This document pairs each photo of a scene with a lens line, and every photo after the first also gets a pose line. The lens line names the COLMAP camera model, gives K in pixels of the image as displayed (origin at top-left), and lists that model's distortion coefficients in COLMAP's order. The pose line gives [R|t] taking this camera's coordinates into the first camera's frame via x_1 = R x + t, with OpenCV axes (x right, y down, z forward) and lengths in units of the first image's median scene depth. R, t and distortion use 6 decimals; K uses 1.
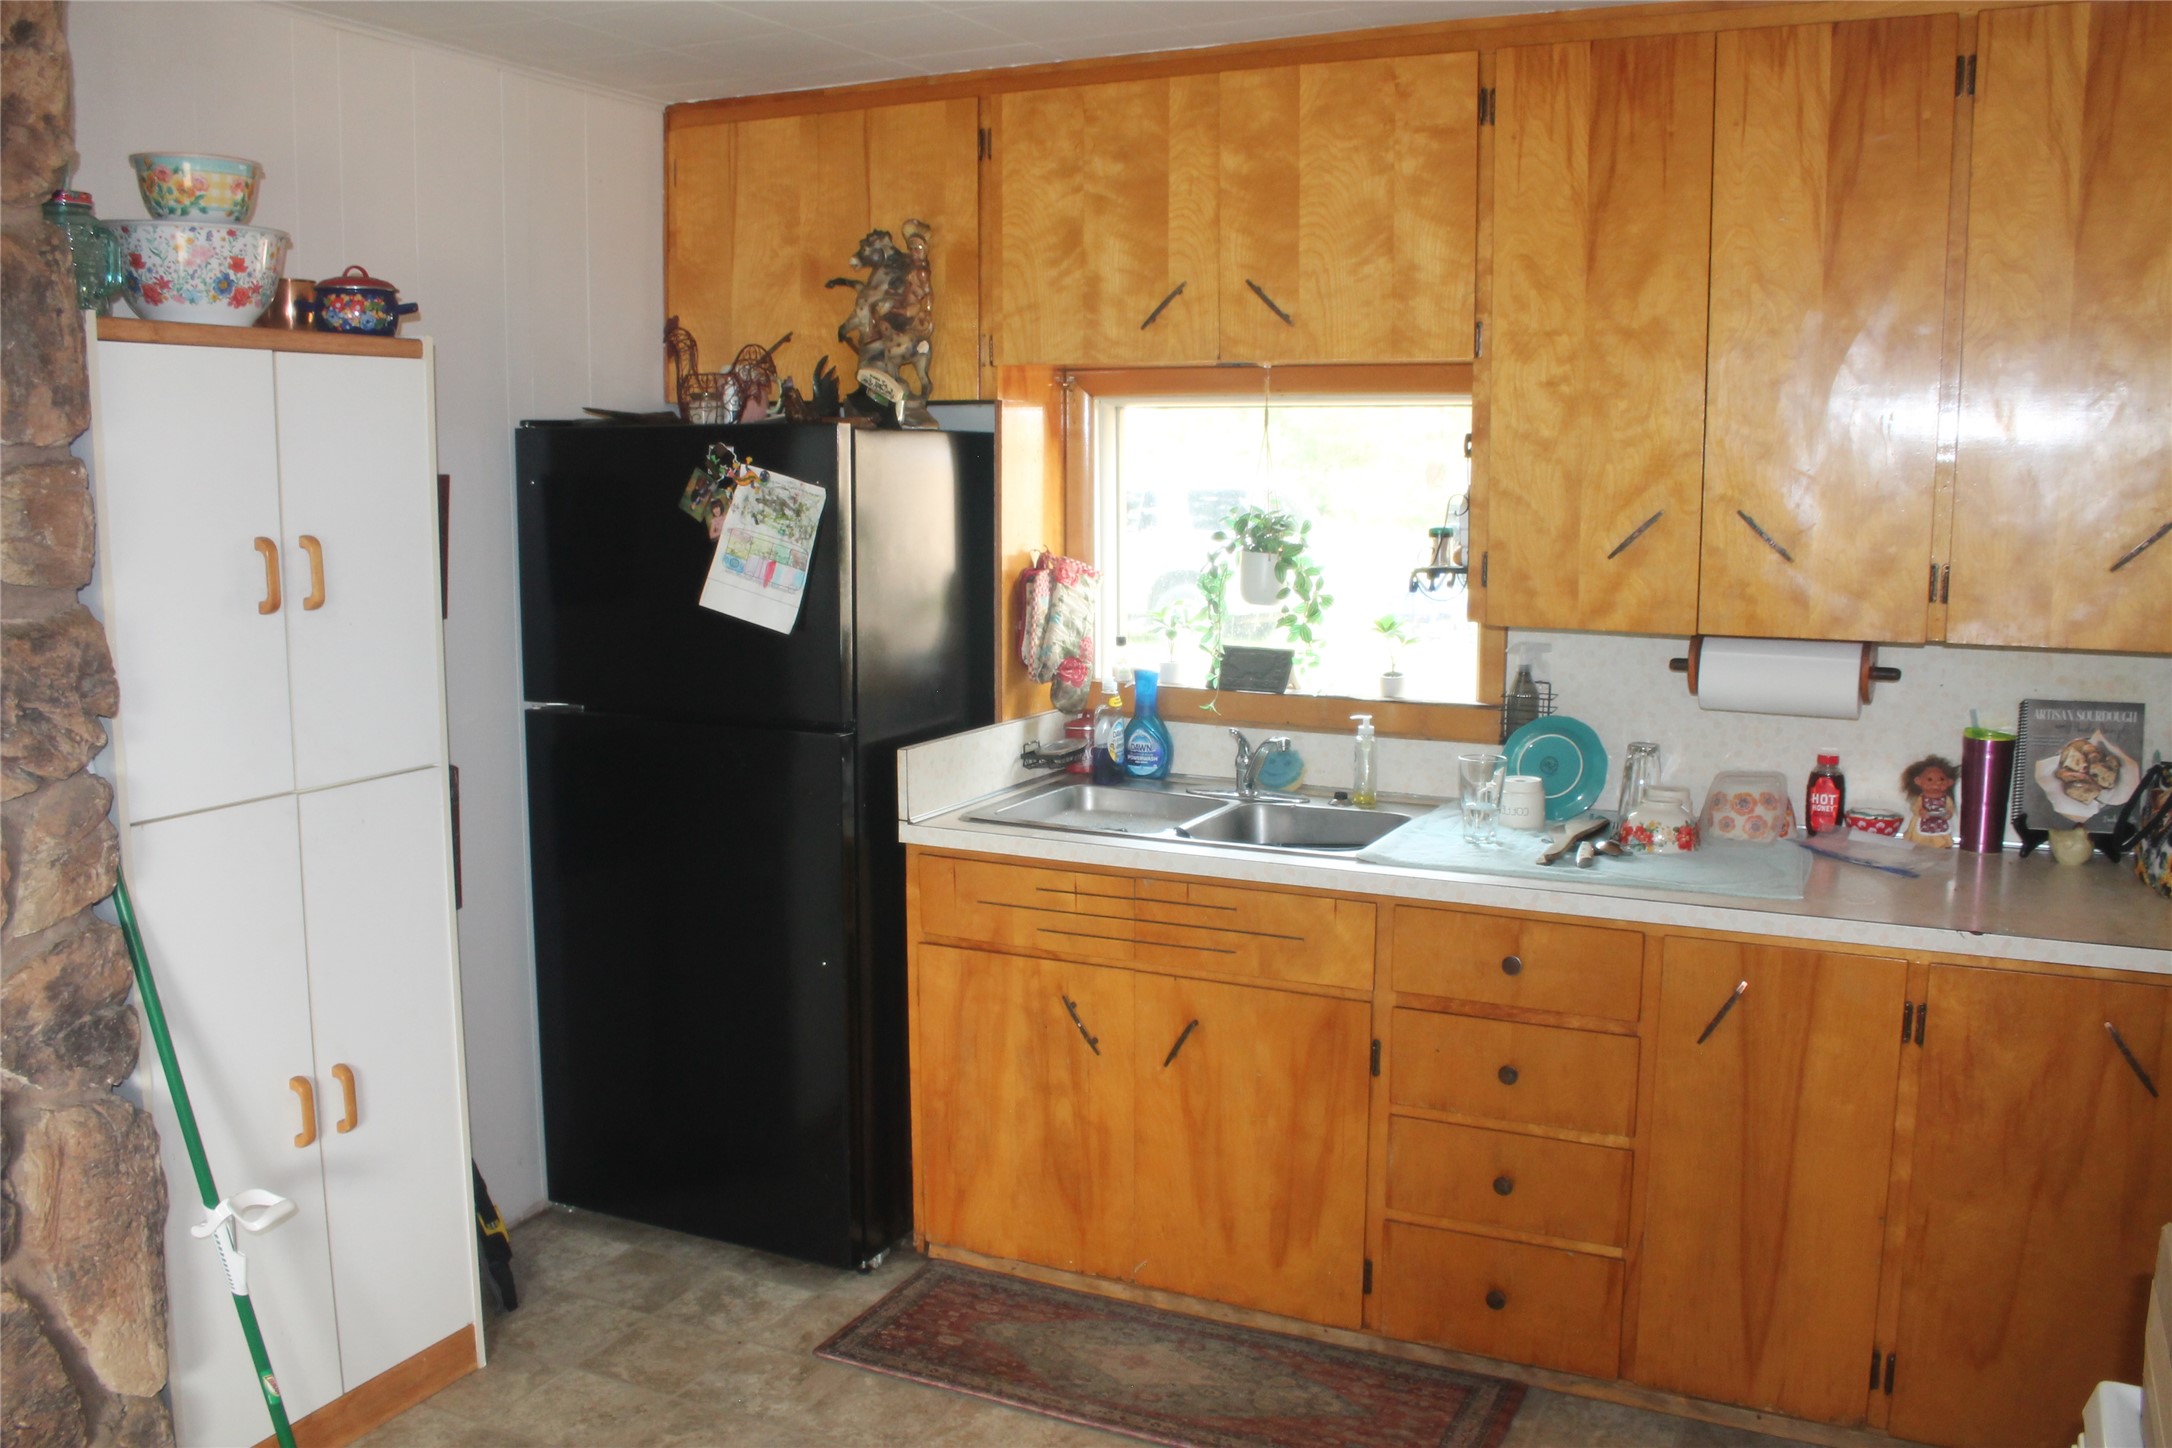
lens RADIAL K [[1786.8, 0, 1091.2], [0, 1786.8, 731.7], [0, 0, 1]] dist [-0.168928, 0.139694]
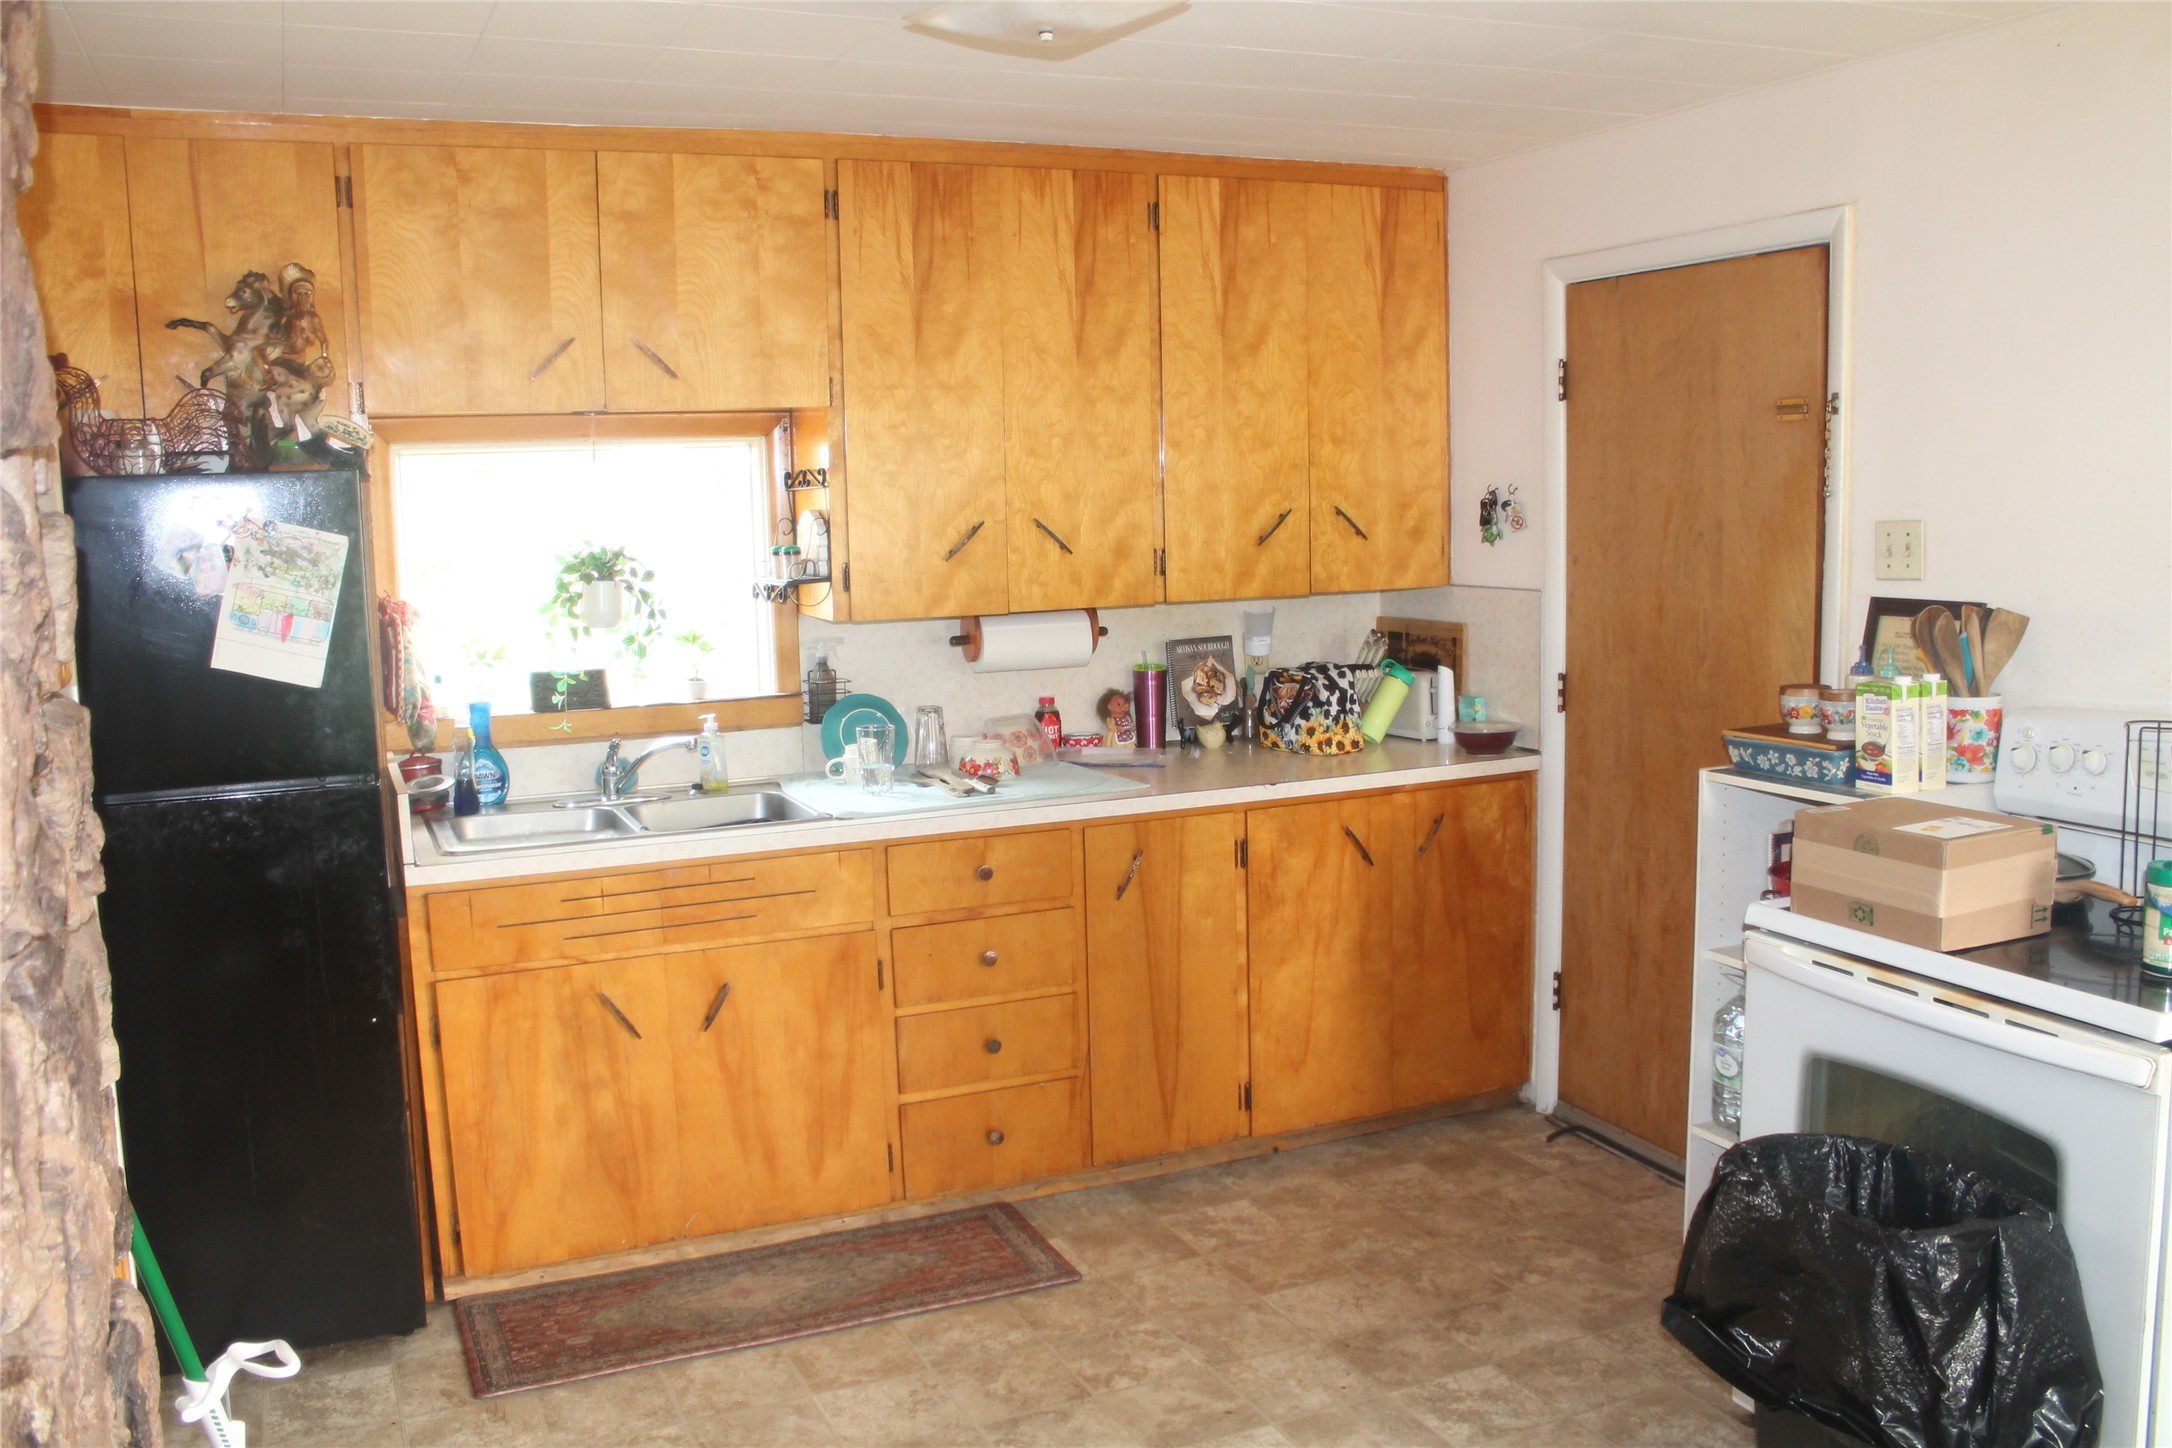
lens RADIAL K [[1786.8, 0, 1091.2], [0, 1786.8, 731.7], [0, 0, 1]] dist [-0.168928, 0.139694]
pose [[0.649697, -0.120072, 0.750651, -0.611060], [0.137434, 0.989728, 0.039363, -0.010465], [-0.747667, 0.077591, 0.659526, 0.061544]]
